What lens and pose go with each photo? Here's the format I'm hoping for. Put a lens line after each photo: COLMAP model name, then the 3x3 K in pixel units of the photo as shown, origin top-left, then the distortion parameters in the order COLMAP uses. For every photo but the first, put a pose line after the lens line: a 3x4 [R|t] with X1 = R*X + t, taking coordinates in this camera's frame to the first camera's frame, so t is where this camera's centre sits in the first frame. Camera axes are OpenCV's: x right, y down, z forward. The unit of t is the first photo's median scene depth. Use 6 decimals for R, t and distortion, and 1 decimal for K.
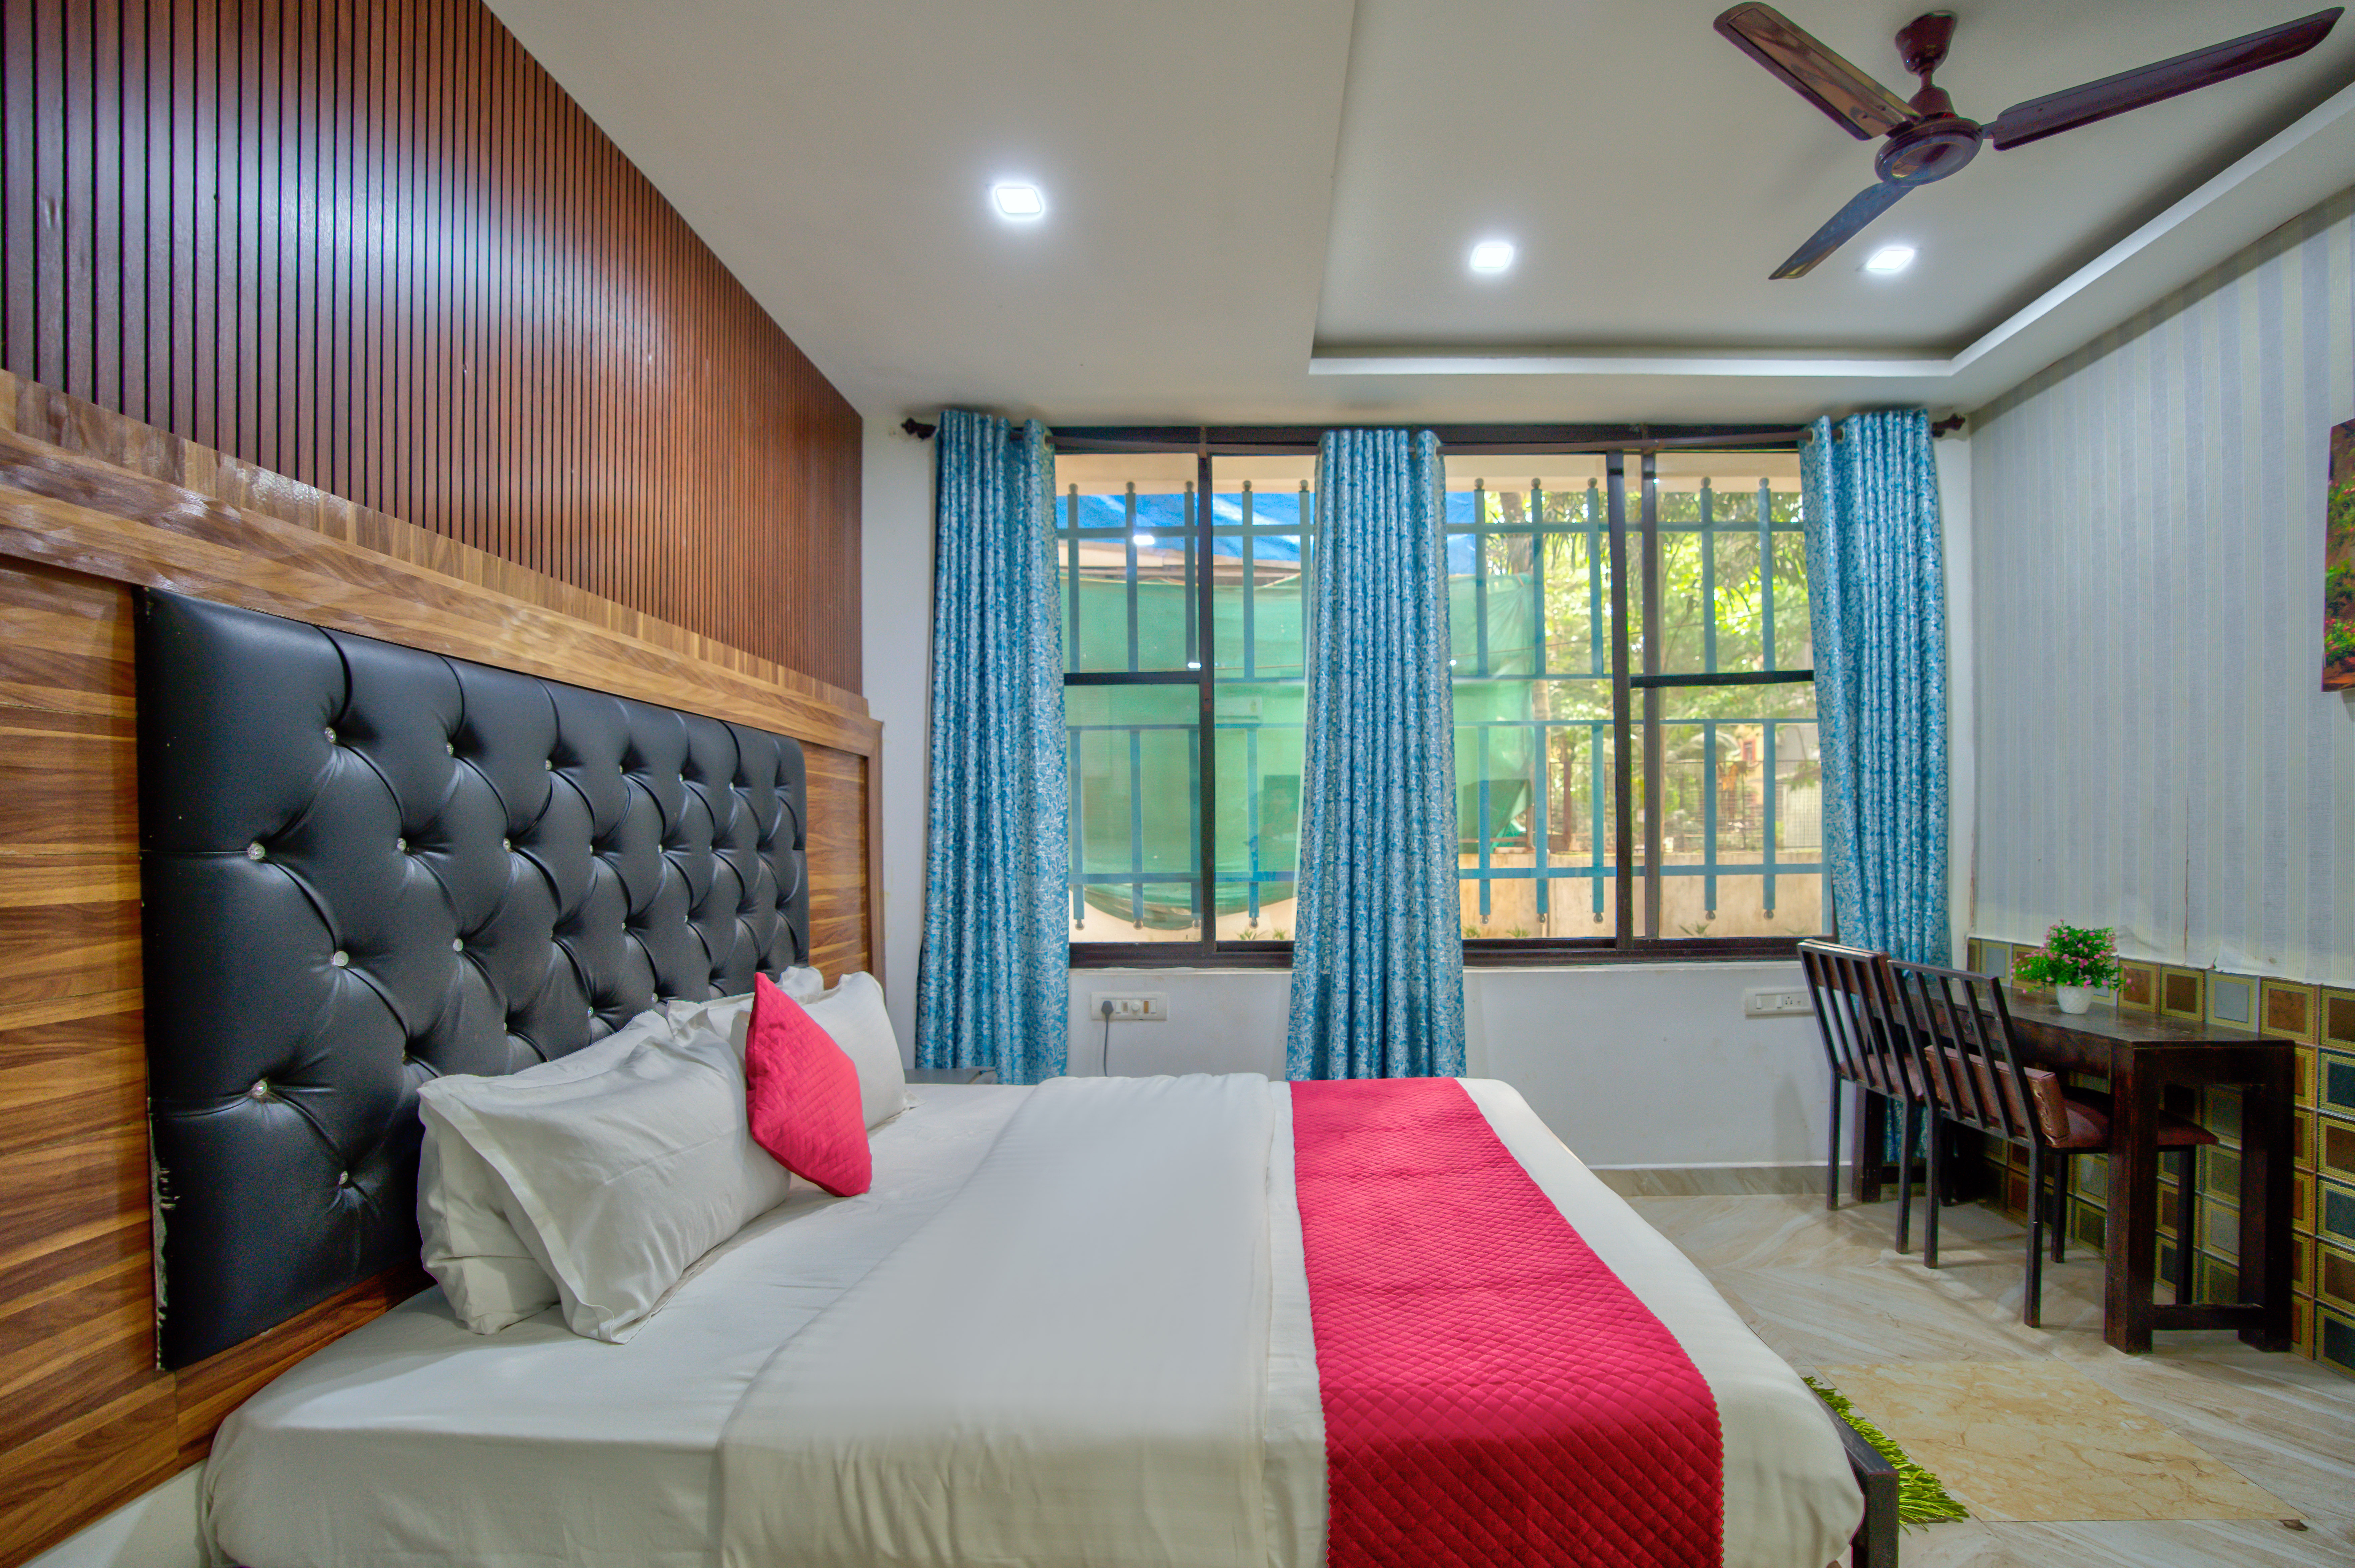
lens RADIAL K [[1167.1, 0, 1246.8], [0, 1167.1, 850.0], [0, 0, 1]] dist [-0.082044, 0.035485]
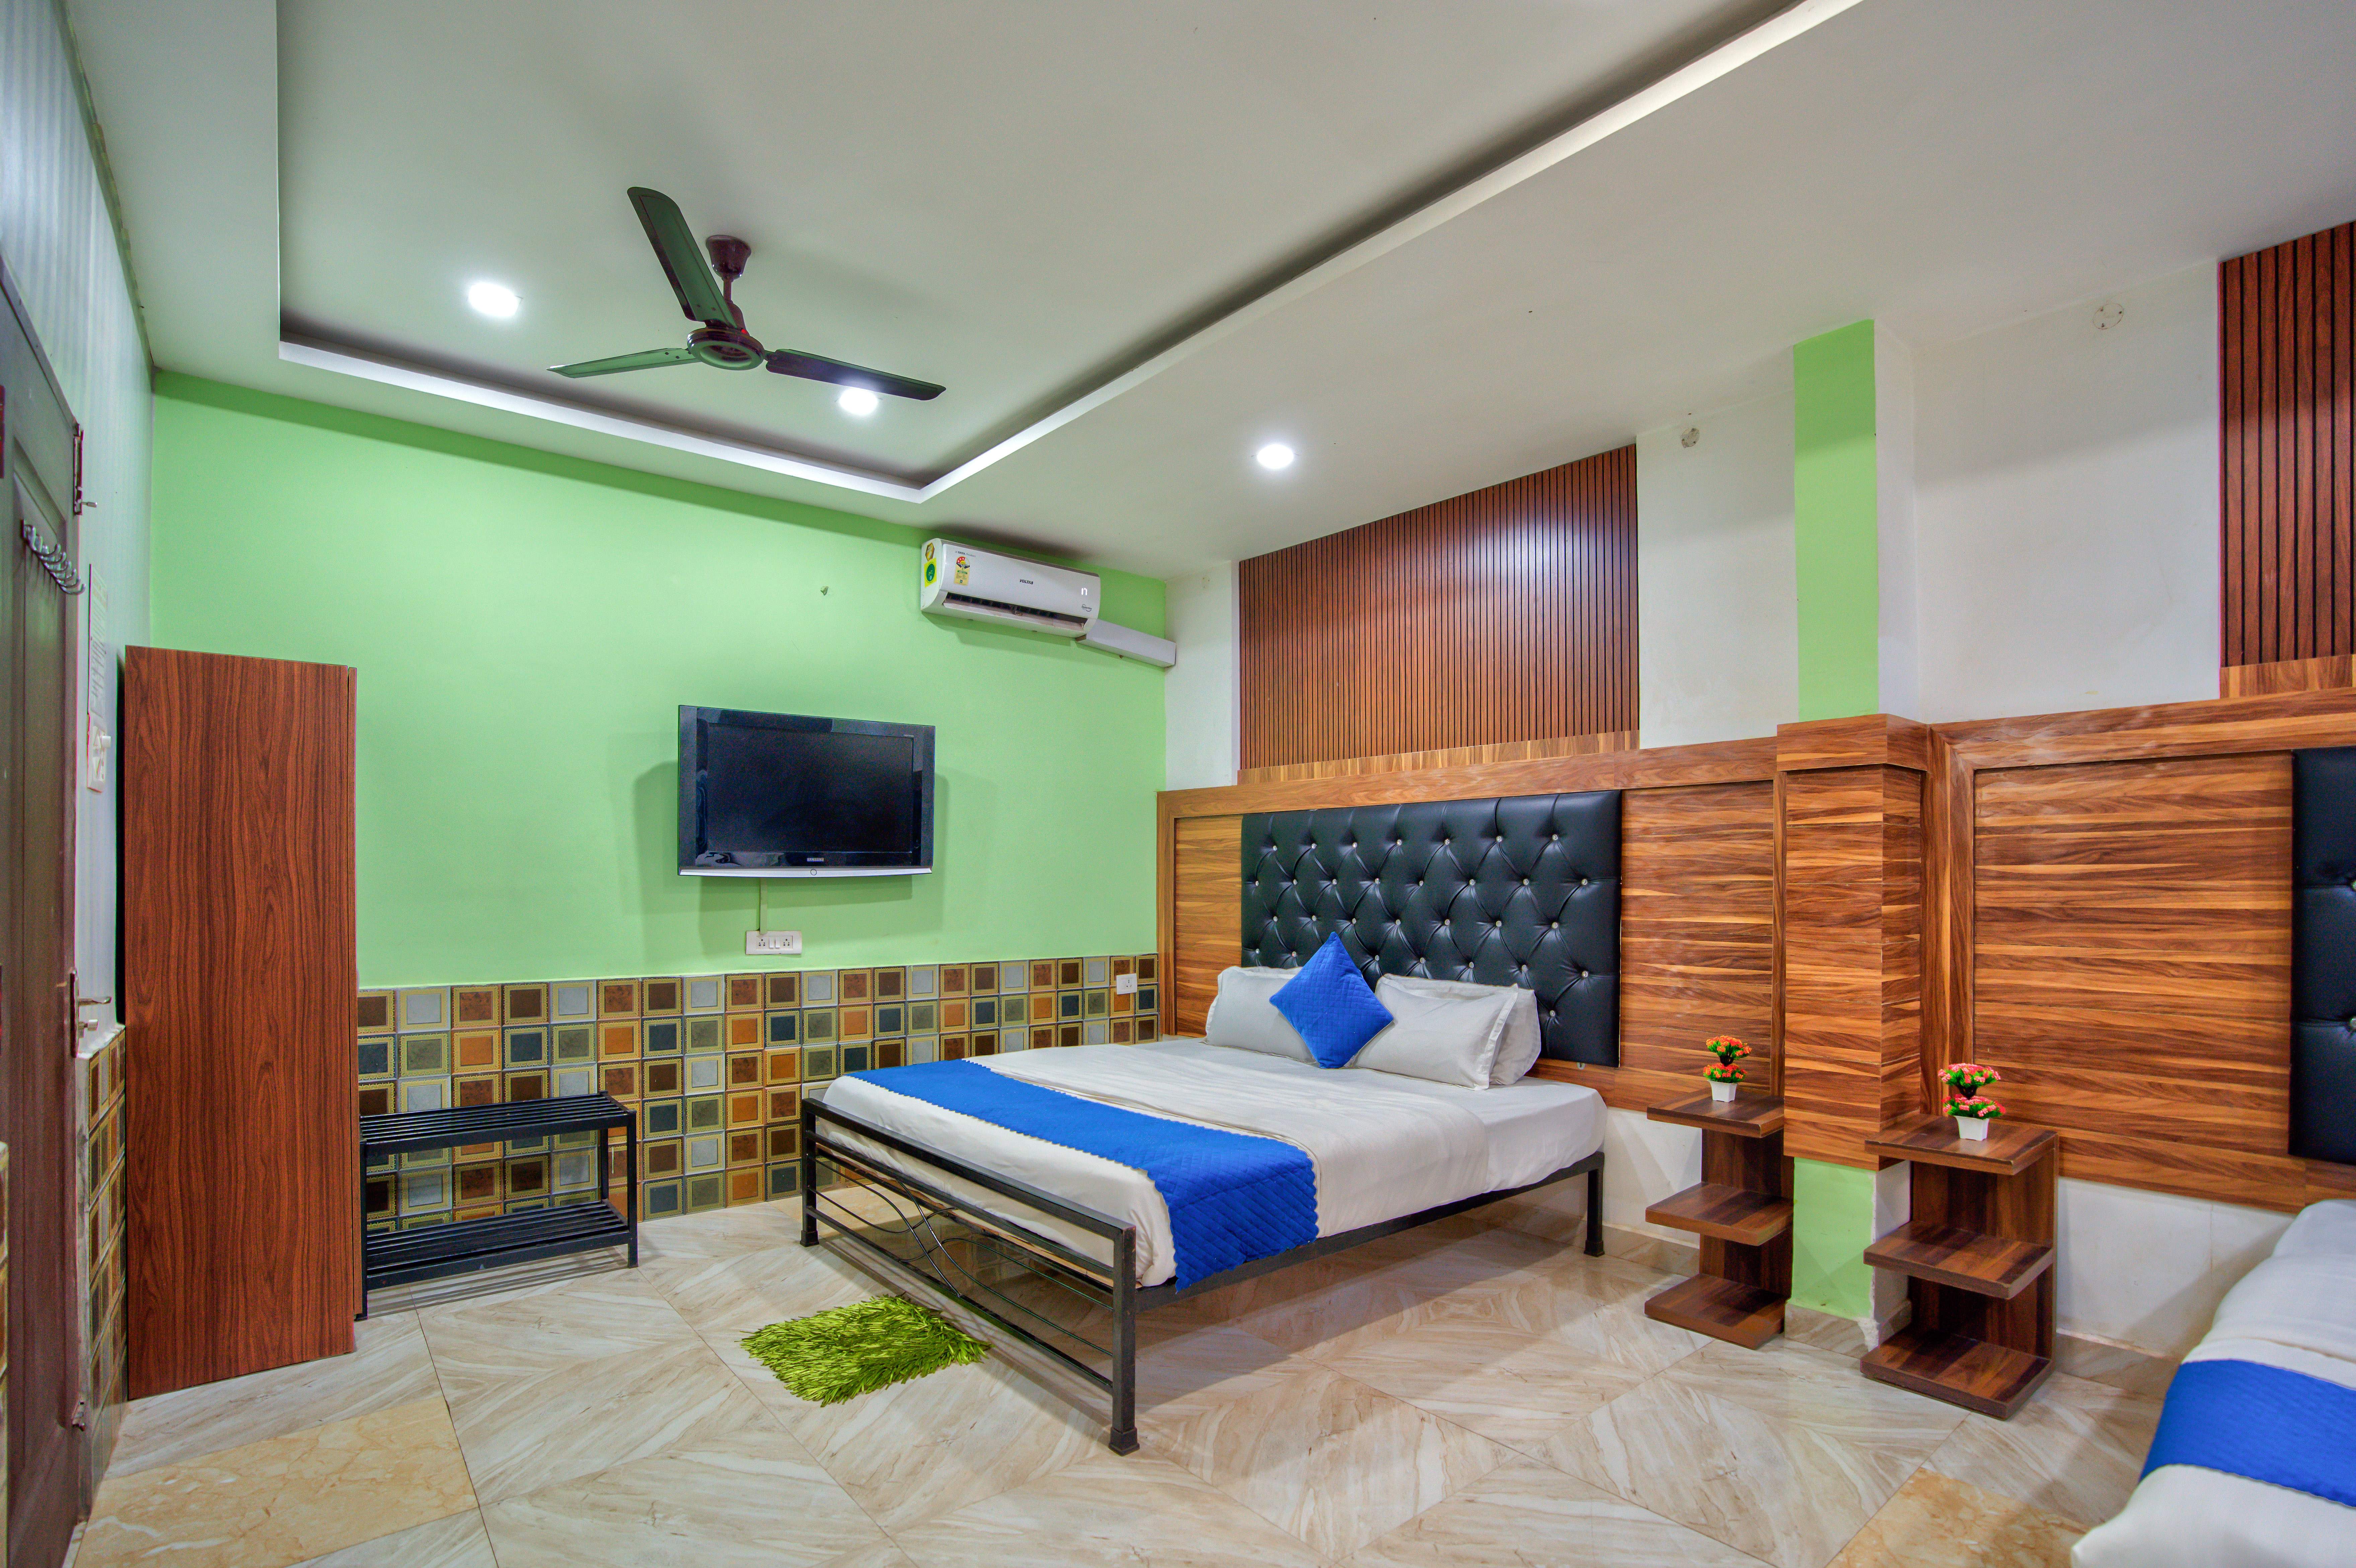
lens RADIAL K [[1202.3, 0, 1151.5], [0, 1202.3, 890.7], [0, 0, 1]] dist [-0.075463, 0.039868]
pose [[-0.789029, 0.010247, -0.614270, 0.622591], [0.000082, 0.999863, 0.016574, -0.007394], [0.614356, 0.013027, -0.788922, 0.467648]]
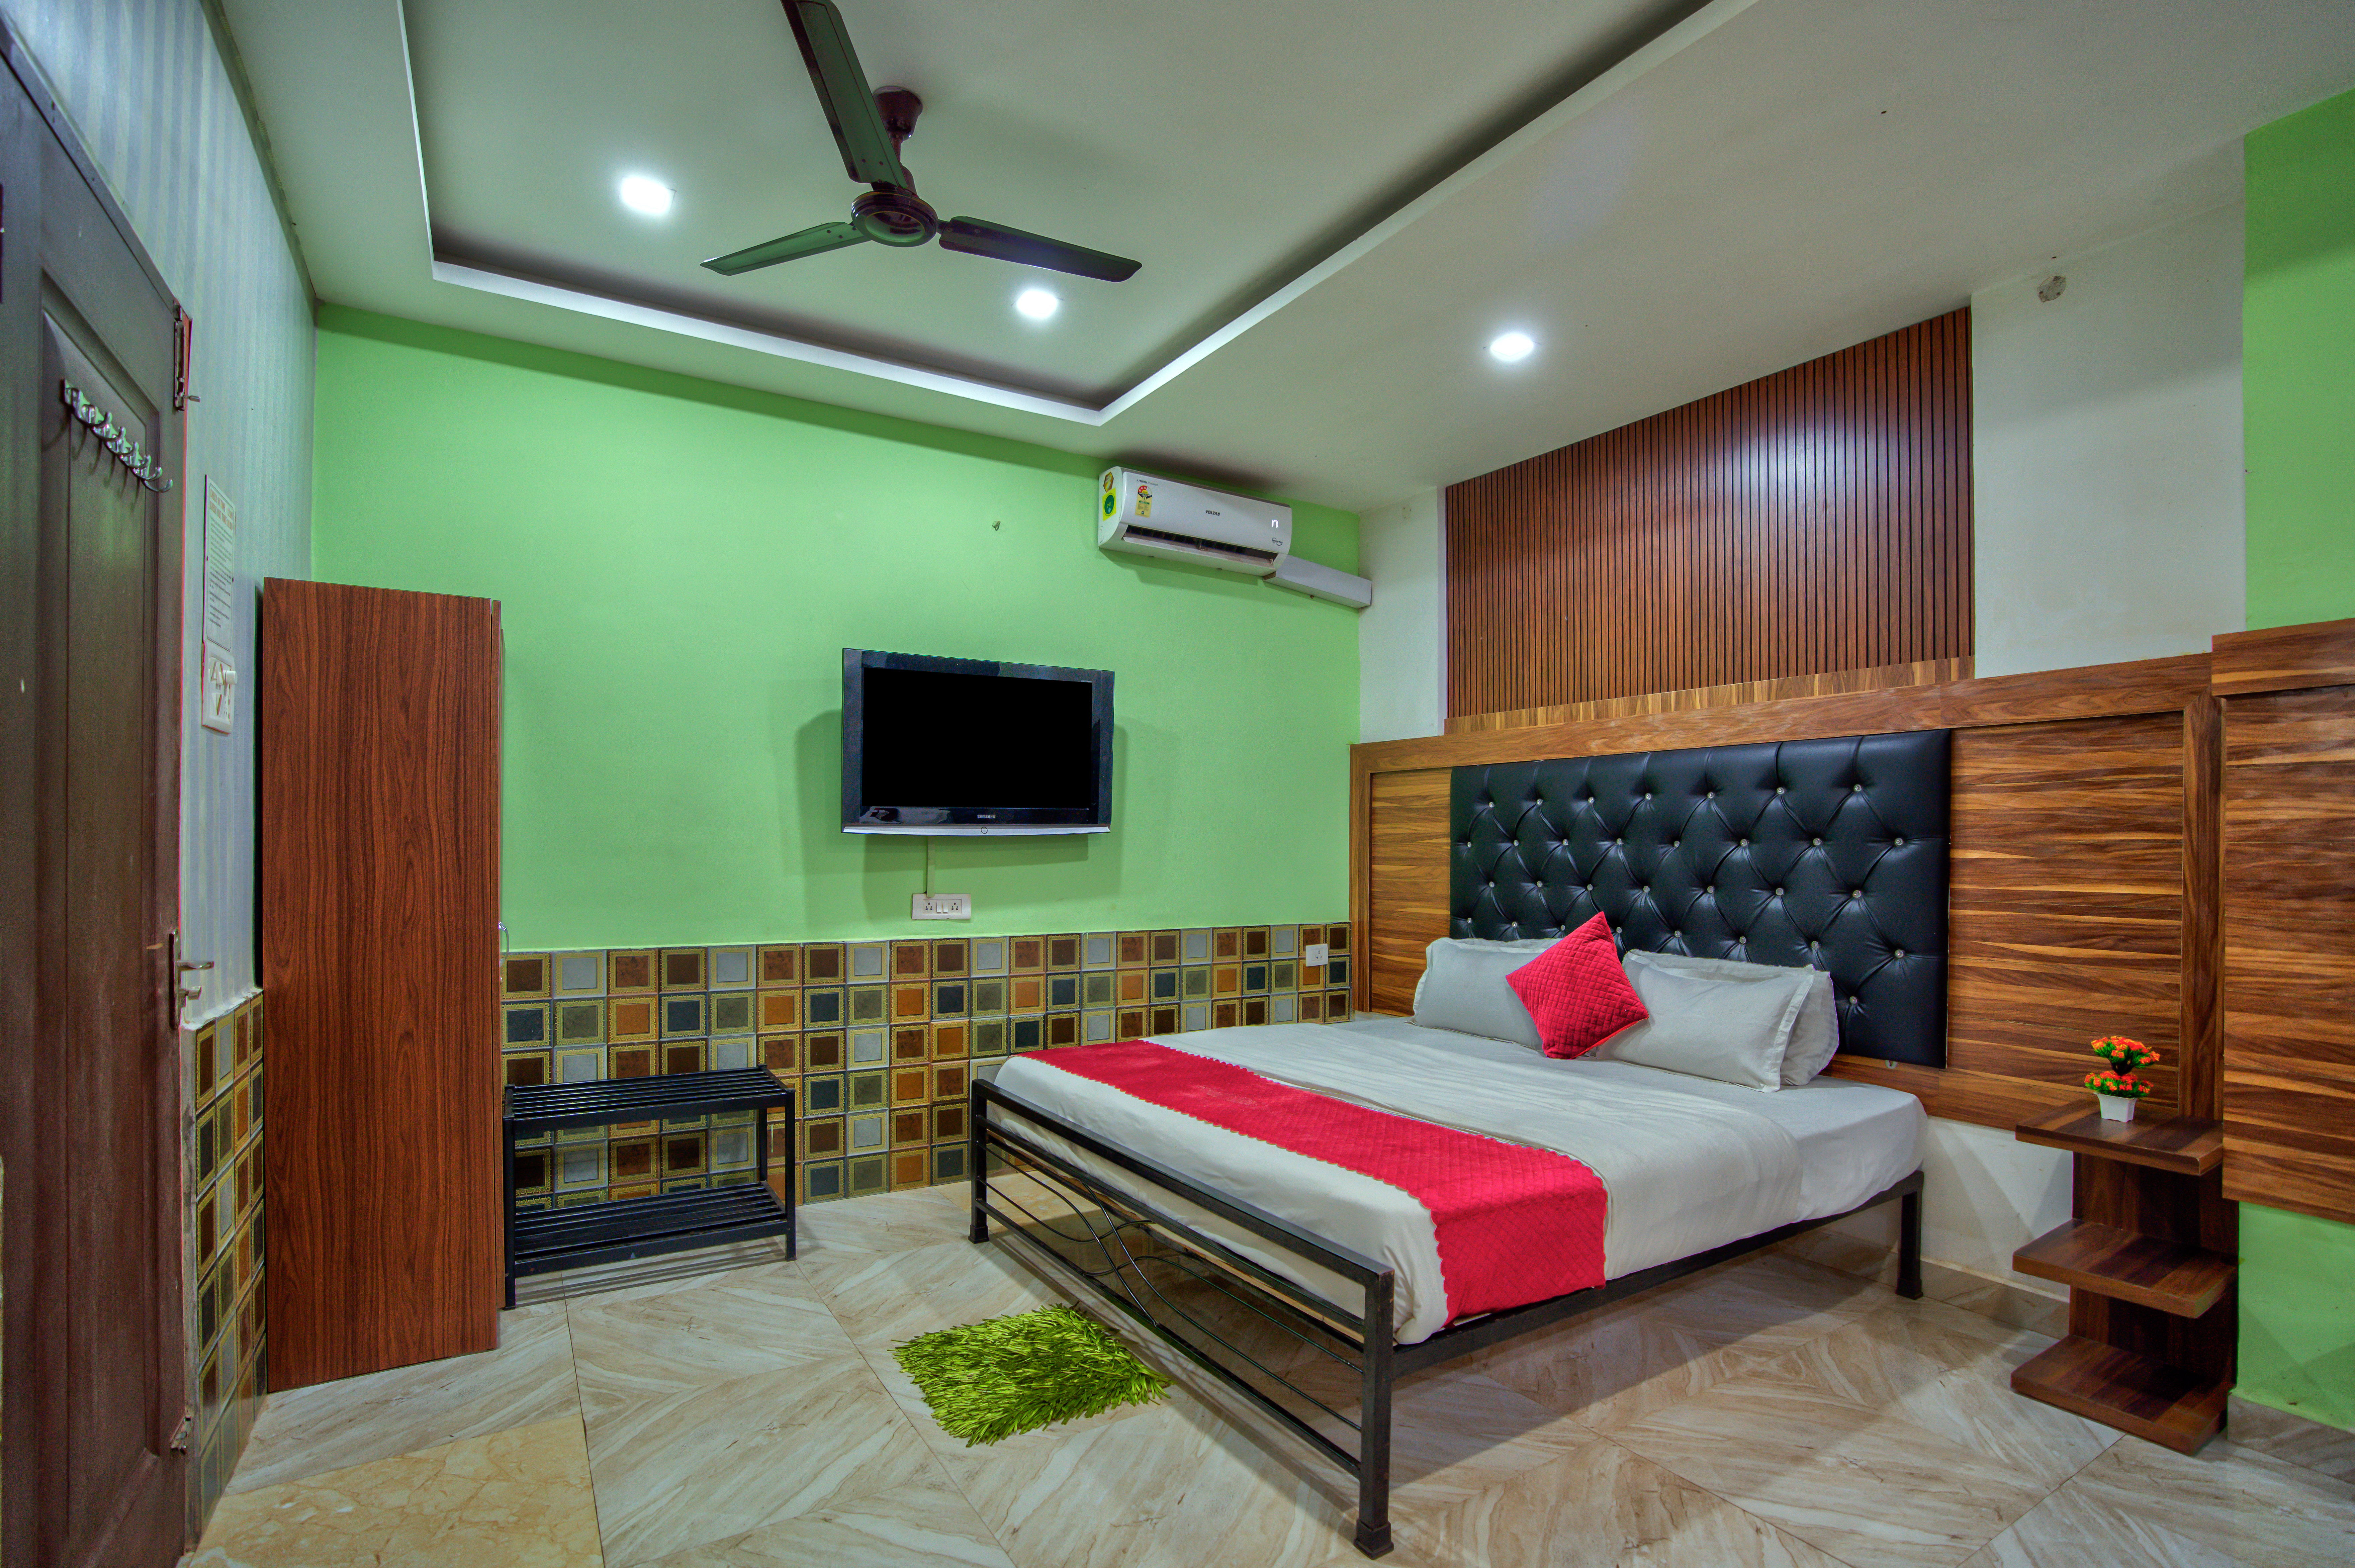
lens RADIAL K [[1182.7, 0, 1125.7], [0, 1182.7, 854.0], [0, 0, 1]] dist [-0.090209, 0.049642]
pose [[-0.869843, 0.005463, -0.493298, 0.575034], [-0.001736, 0.999899, 0.014133, 0.000626], [0.493326, 0.013150, -0.869745, 0.319361]]
